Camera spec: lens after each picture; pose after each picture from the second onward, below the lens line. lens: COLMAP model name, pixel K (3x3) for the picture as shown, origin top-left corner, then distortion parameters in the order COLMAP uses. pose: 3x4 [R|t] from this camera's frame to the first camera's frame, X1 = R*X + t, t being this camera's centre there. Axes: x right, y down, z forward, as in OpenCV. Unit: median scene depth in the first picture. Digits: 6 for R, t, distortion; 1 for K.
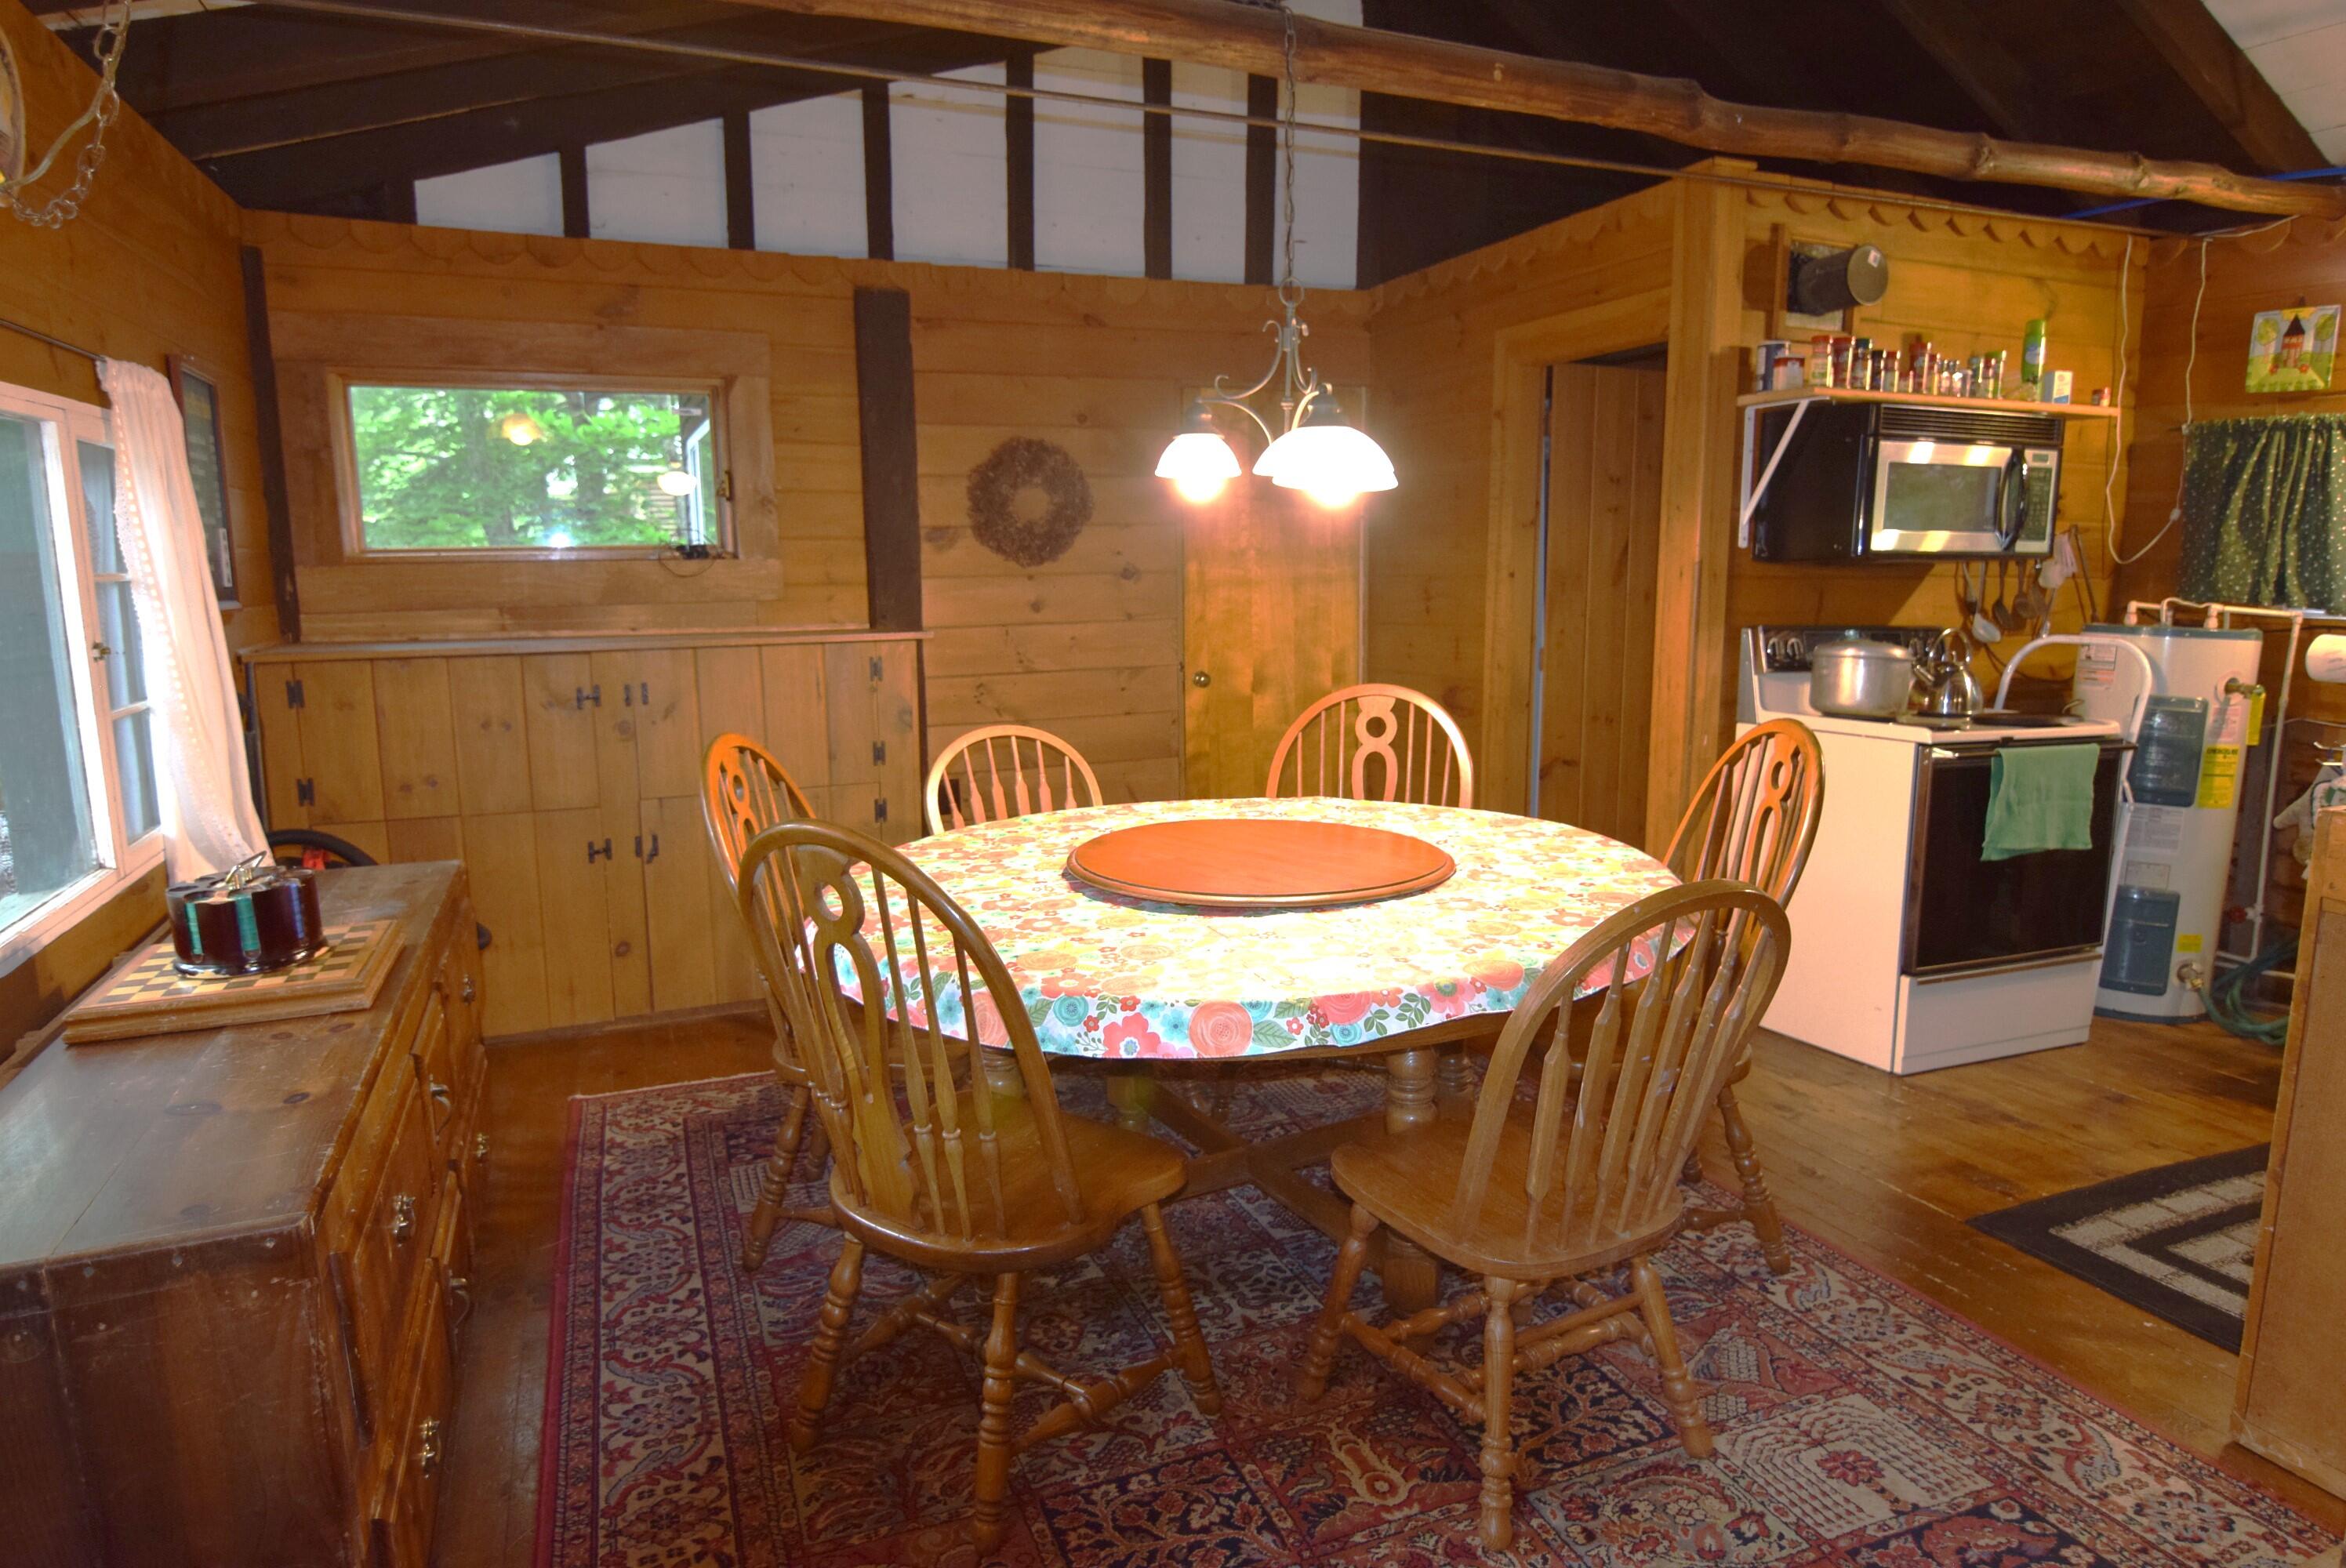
lens RADIAL K [[1425.1, 0, 1176.6], [0, 1425.1, 778.2], [0, 0, 1]] dist [0.003971, -0.018115]
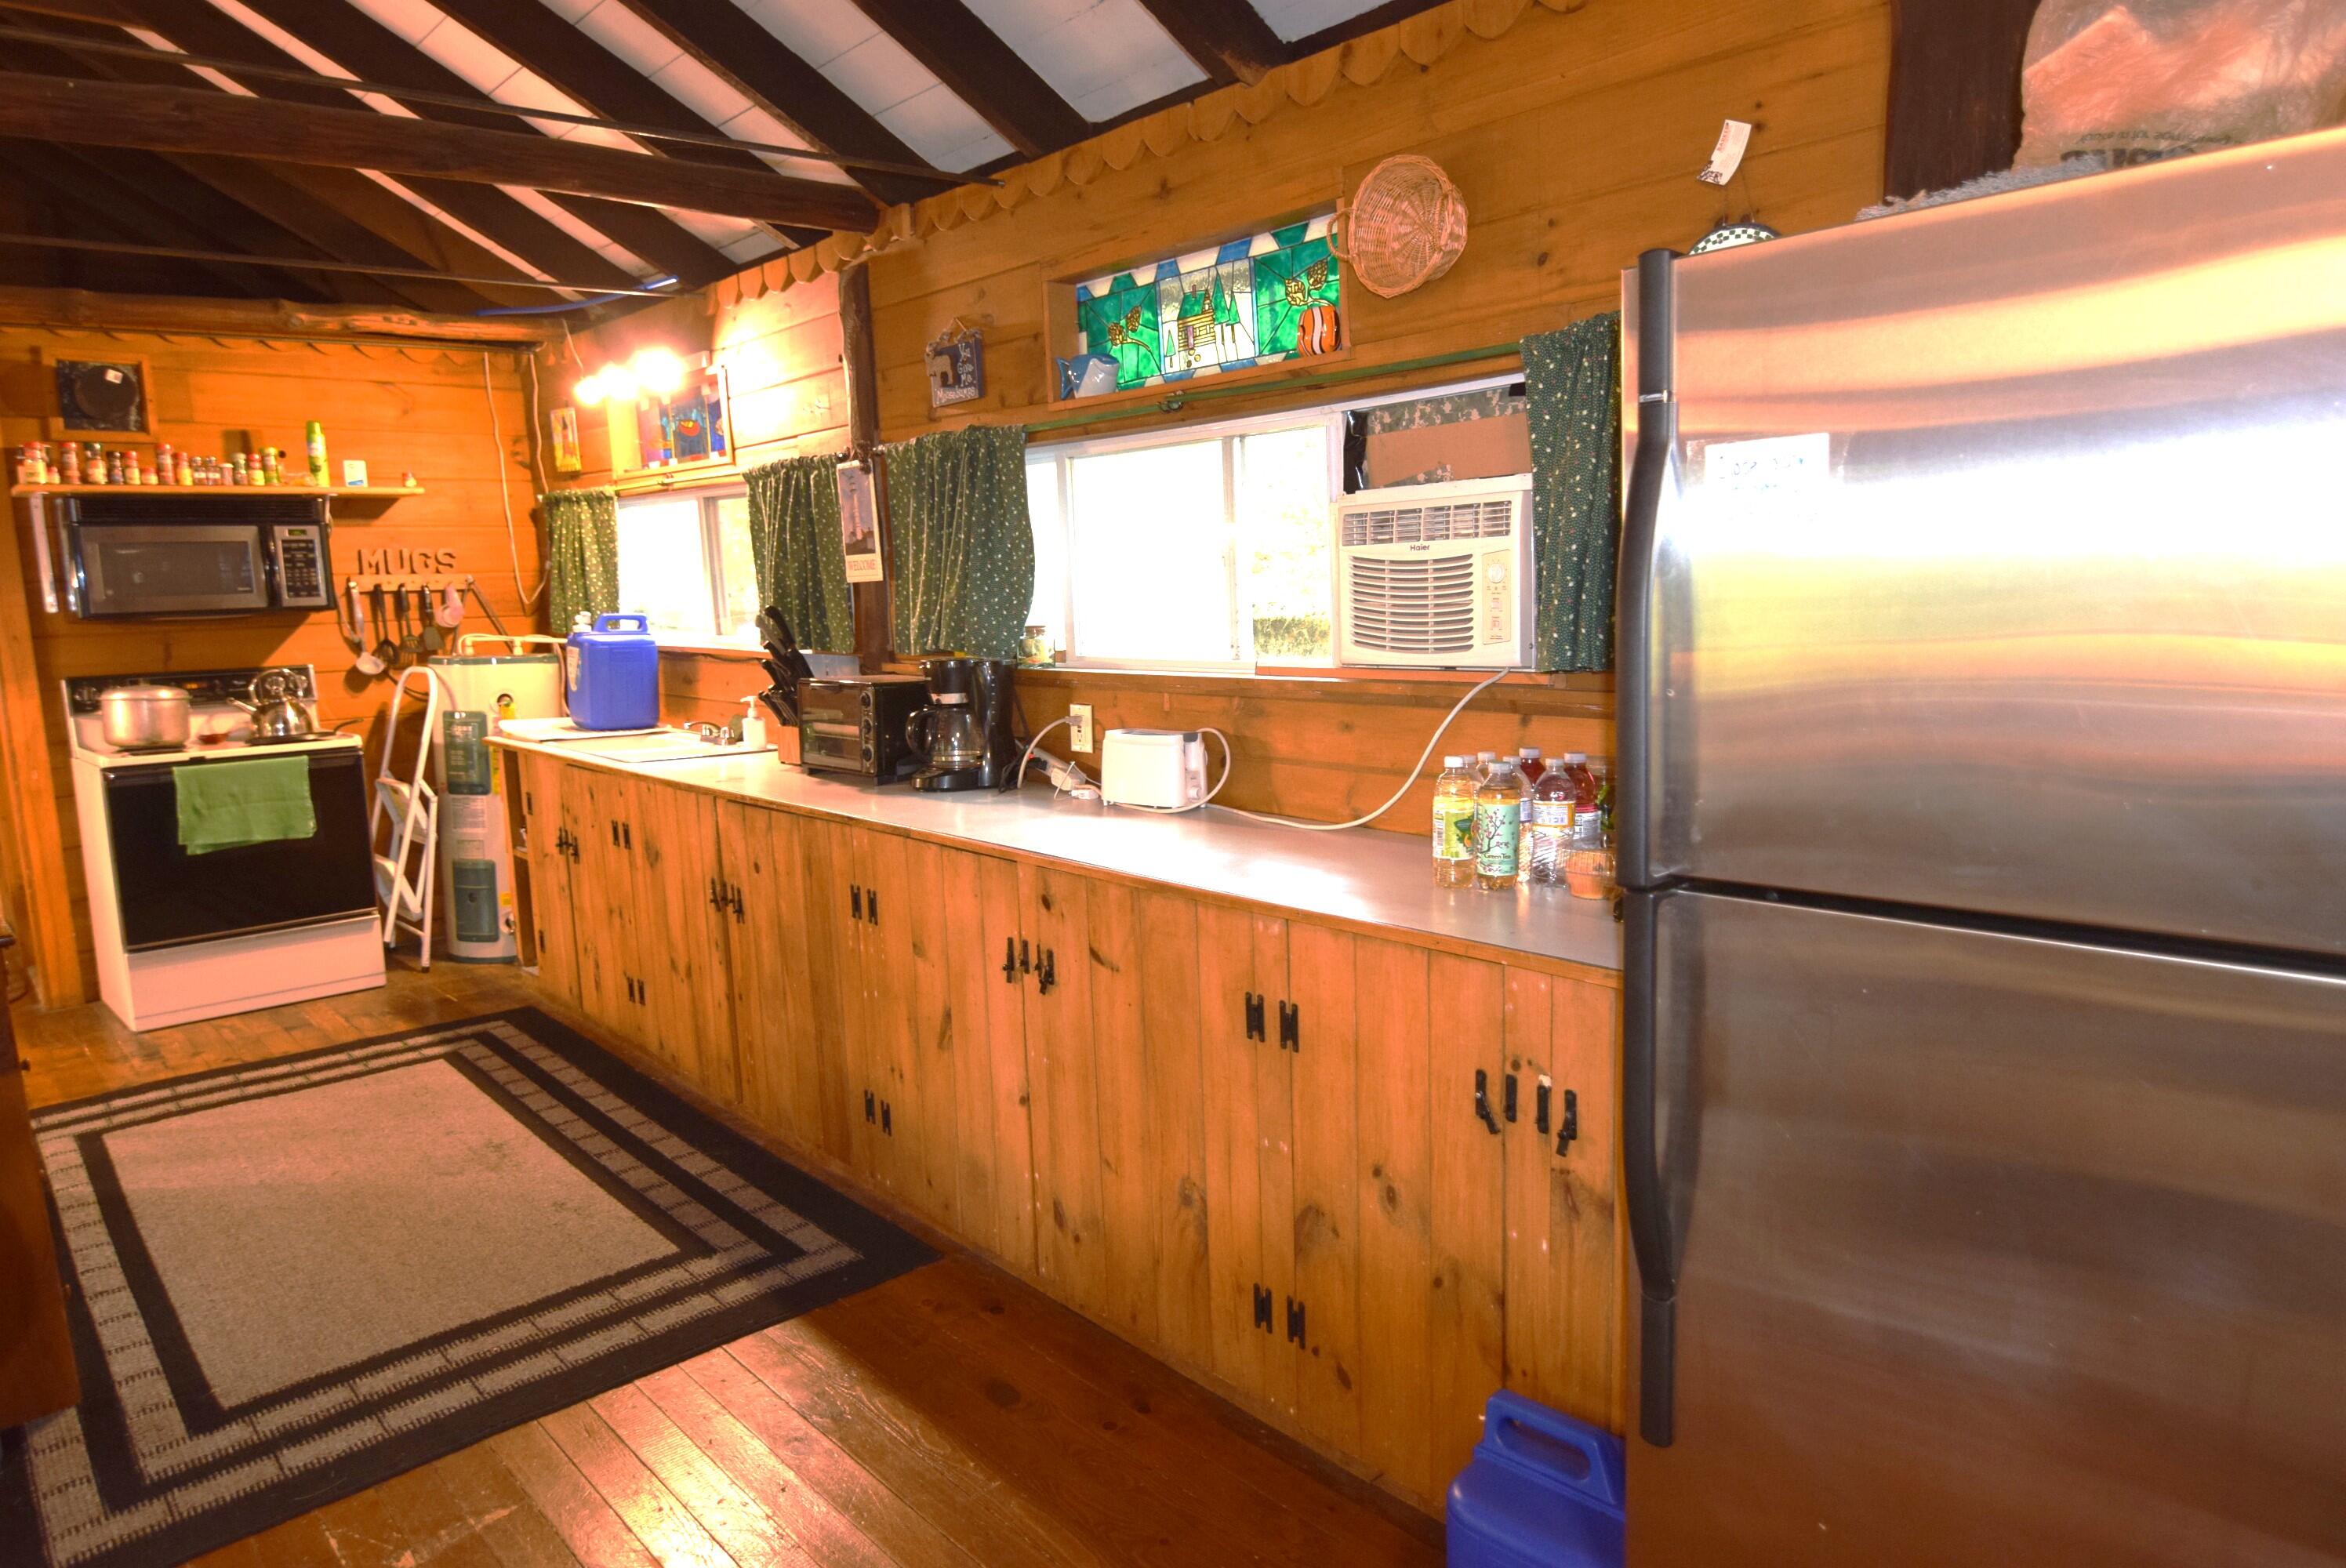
lens RADIAL K [[1425.1, 0, 1176.6], [0, 1425.1, 778.2], [0, 0, 1]] dist [0.003971, -0.018115]
pose [[0.936748, -0.084660, 0.339610, 0.853012], [0.088206, 0.996090, 0.005015, 0.053857], [-0.338707, 0.025258, 0.940553, -0.434460]]
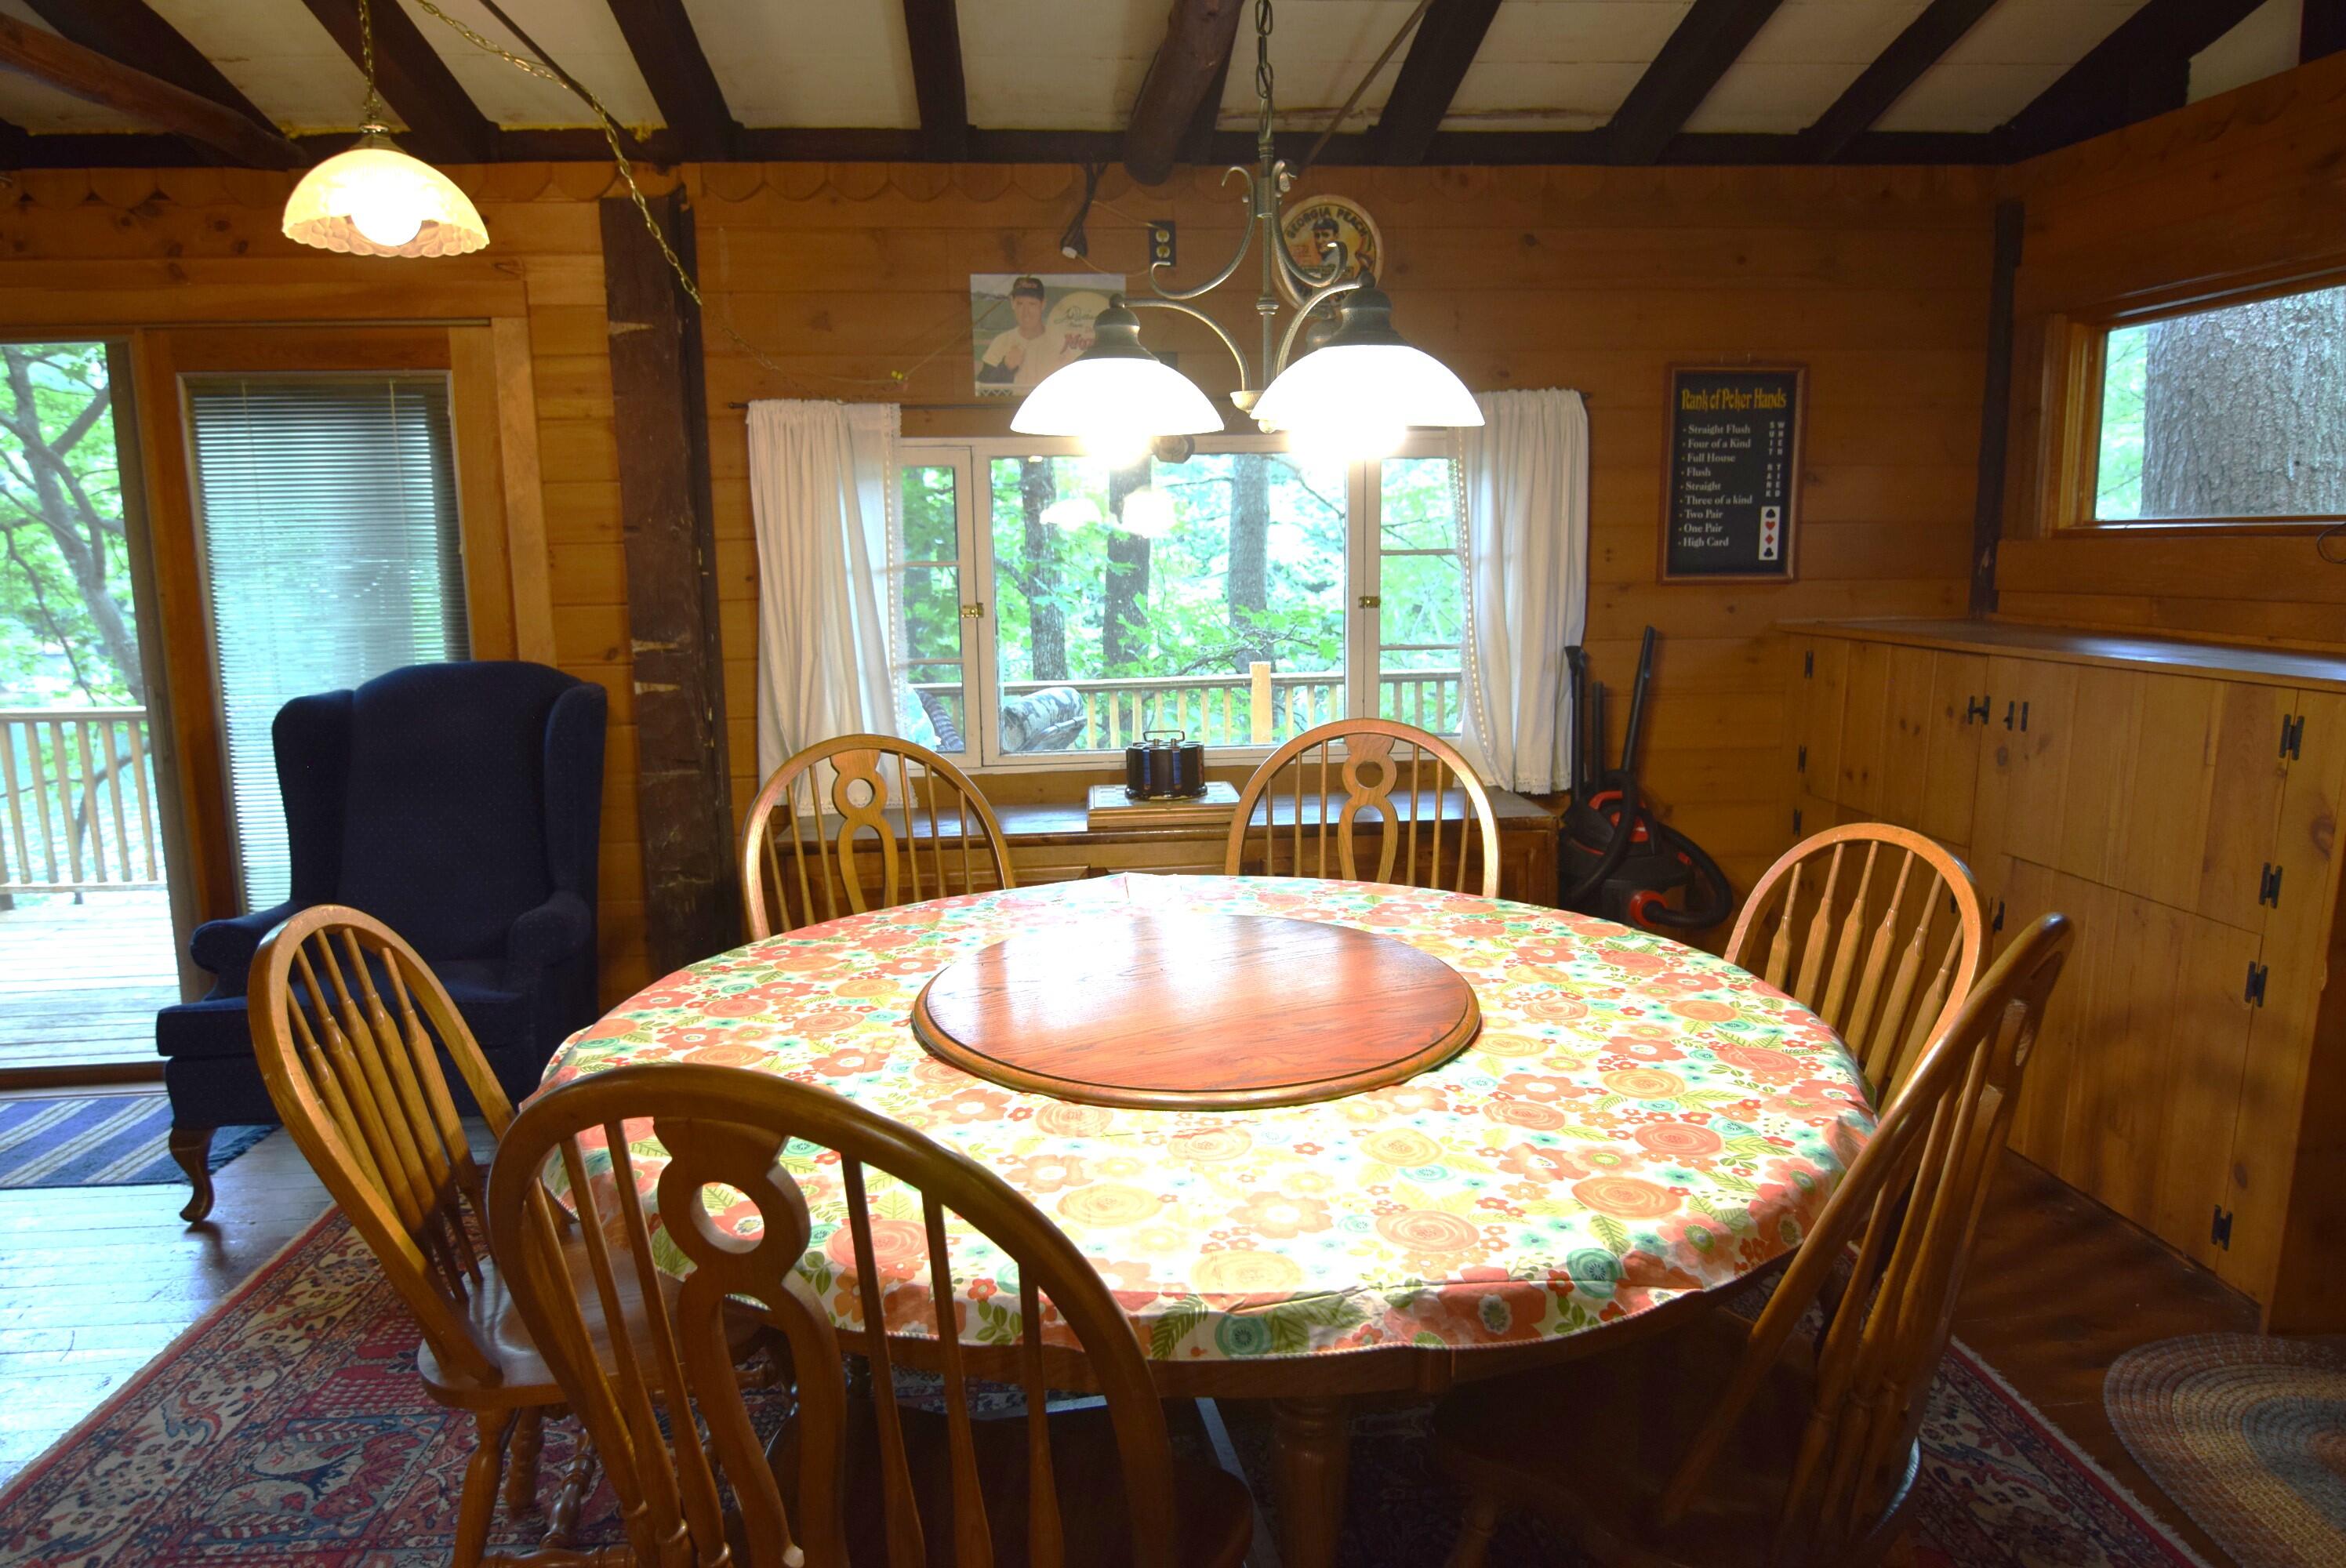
lens RADIAL K [[1425.1, 0, 1176.6], [0, 1425.1, 778.2], [0, 0, 1]] dist [0.003971, -0.018115]
pose [[-0.293456, 0.169073, -0.940903, 0.465646], [-0.133712, 0.967302, 0.215520, -0.129004], [0.946575, 0.189056, -0.261253, 0.775583]]
